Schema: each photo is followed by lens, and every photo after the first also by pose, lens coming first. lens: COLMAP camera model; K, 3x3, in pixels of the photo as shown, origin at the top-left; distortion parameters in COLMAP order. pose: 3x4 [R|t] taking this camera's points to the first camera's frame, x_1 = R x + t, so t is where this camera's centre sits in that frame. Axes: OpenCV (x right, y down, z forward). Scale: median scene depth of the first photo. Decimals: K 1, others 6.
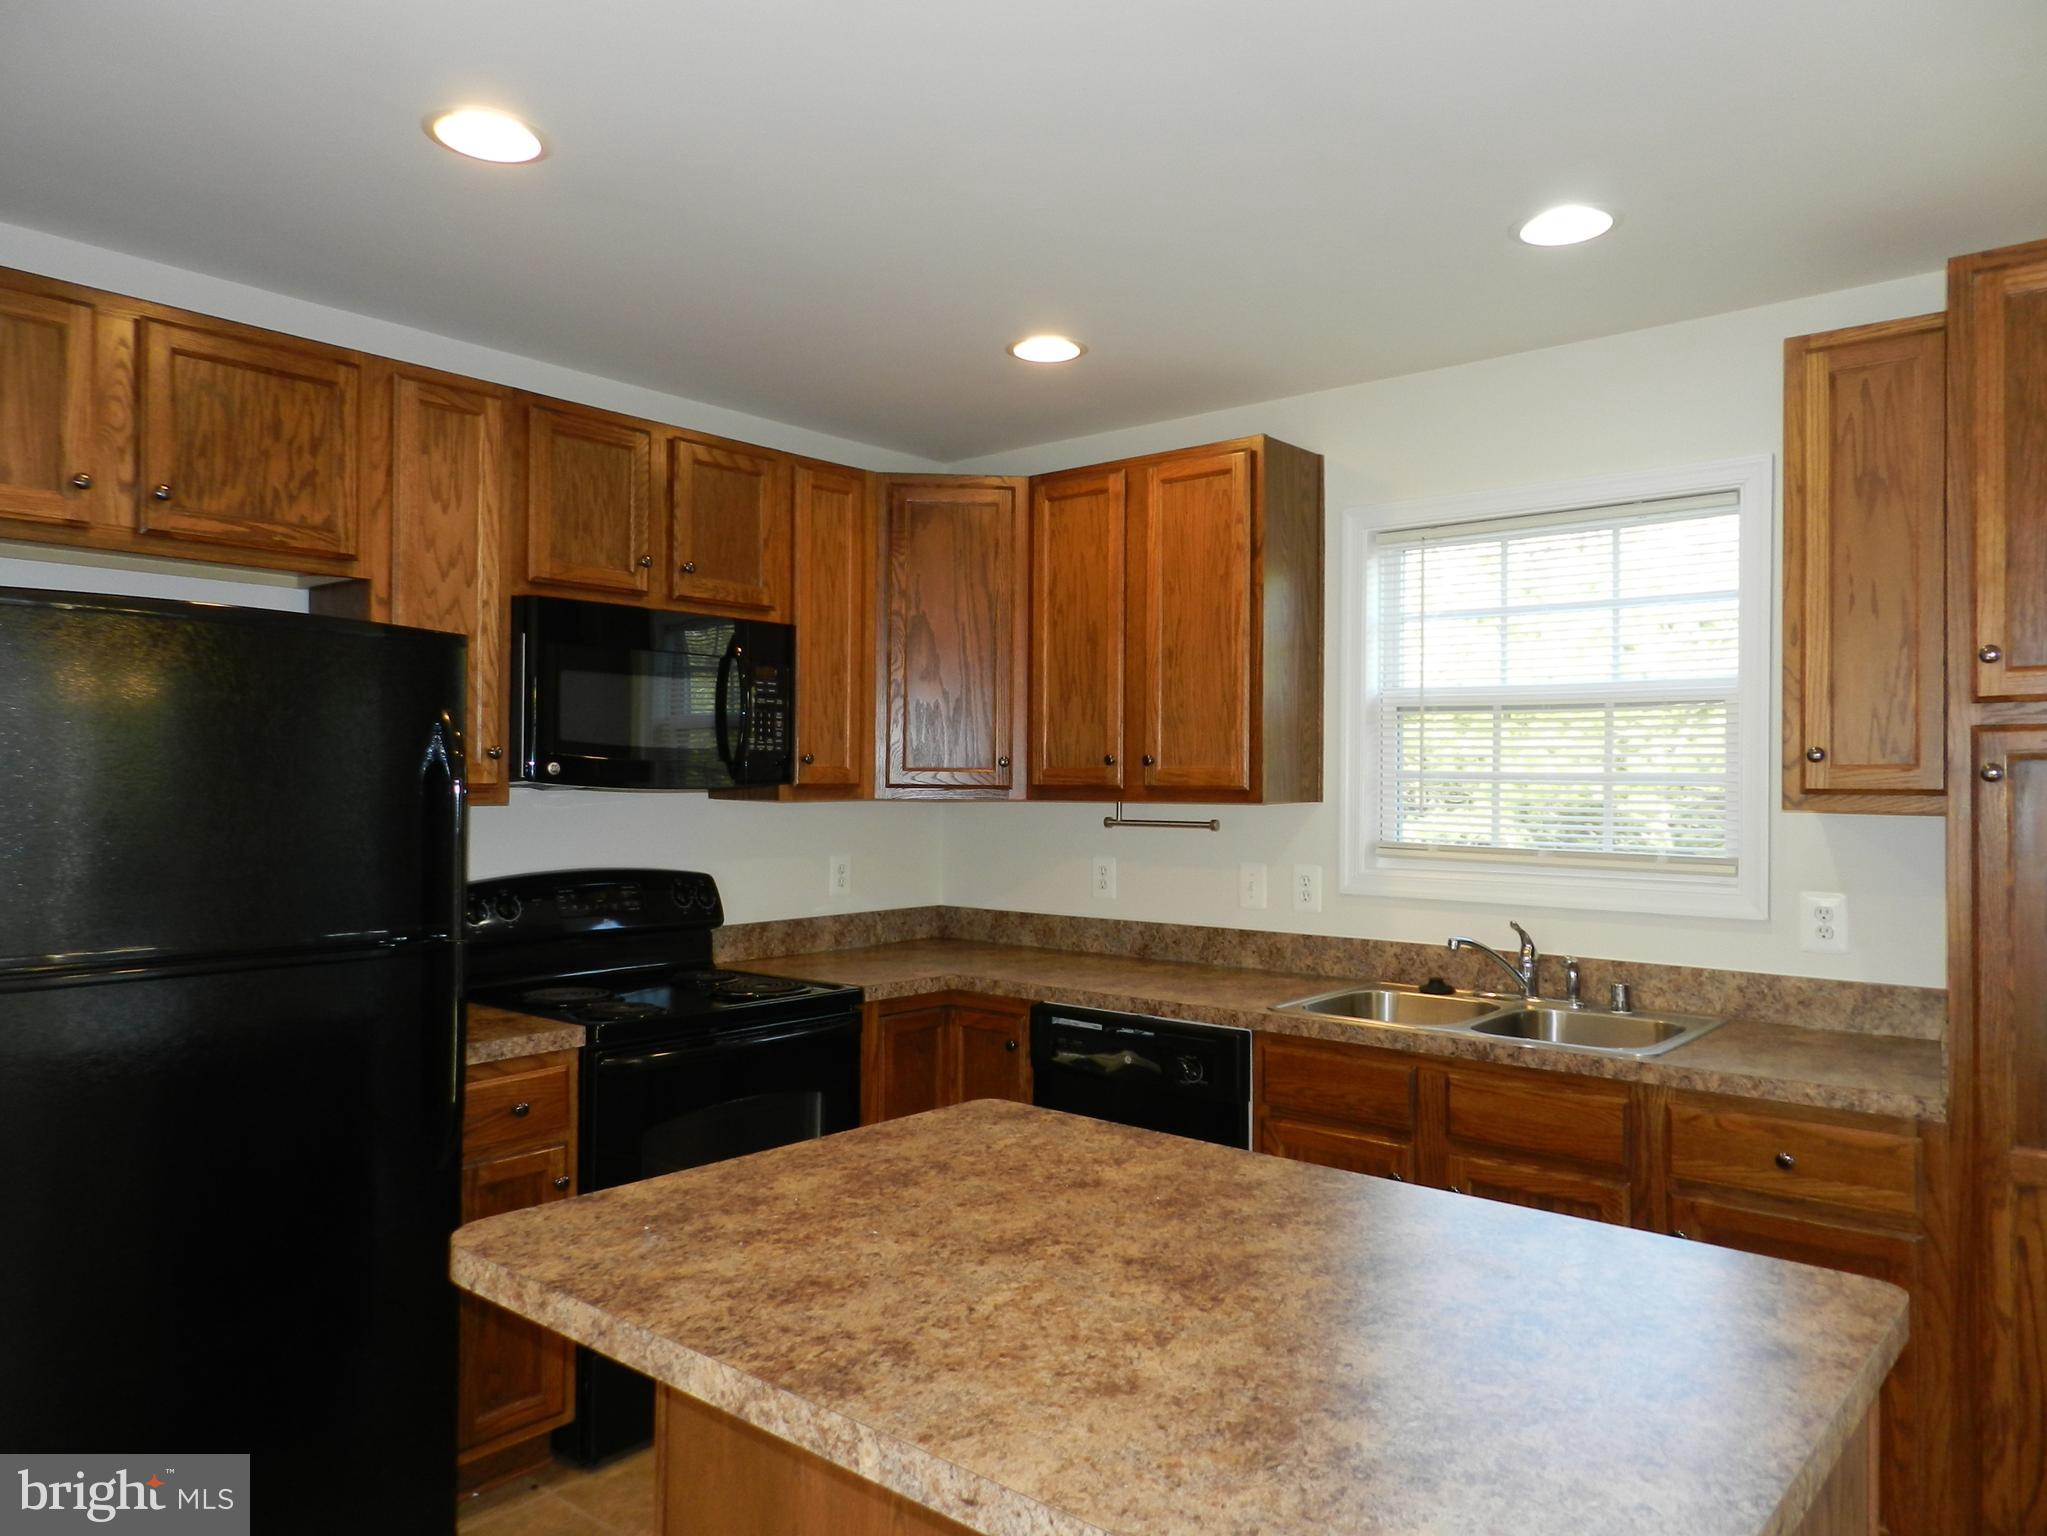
lens RADIAL K [[1418.4, 0, 1023.5], [0, 1418.4, 768.0], [0, 0, 1]] dist [0.020486, -0.001340]
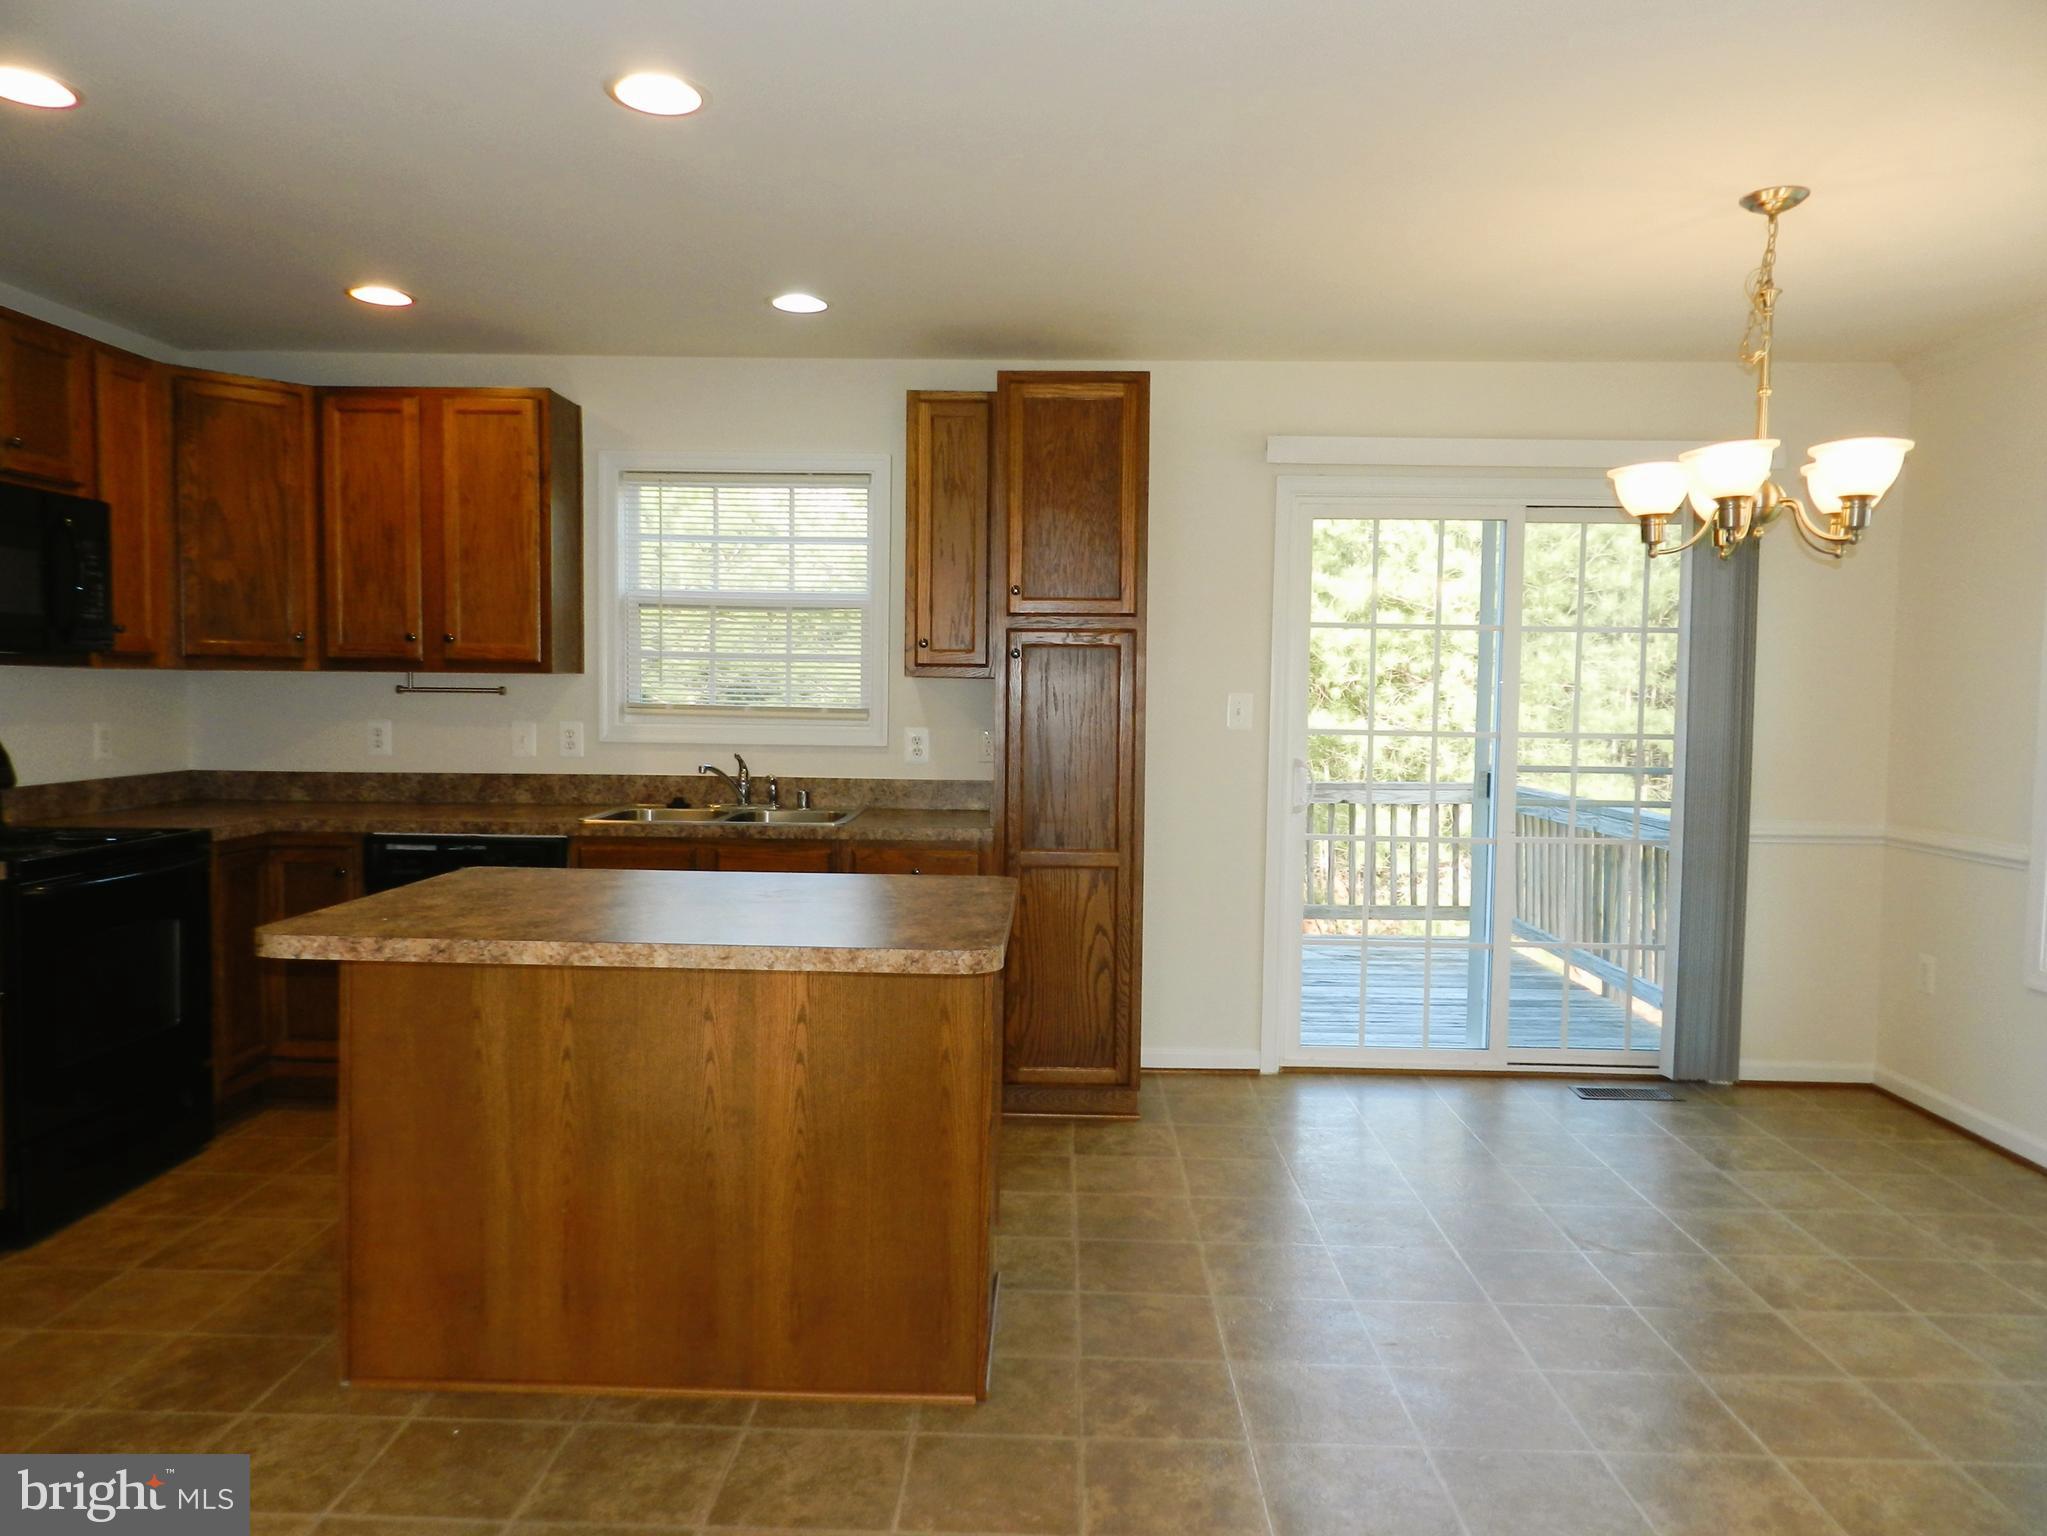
lens RADIAL K [[1418.4, 0, 1023.5], [0, 1418.4, 768.0], [0, 0, 1]] dist [0.020486, -0.001340]
pose [[0.777968, -0.031941, 0.627491, -0.317444], [-0.013462, 0.997630, 0.067473, 0.017788], [-0.628159, -0.060940, 0.775695, -0.300503]]
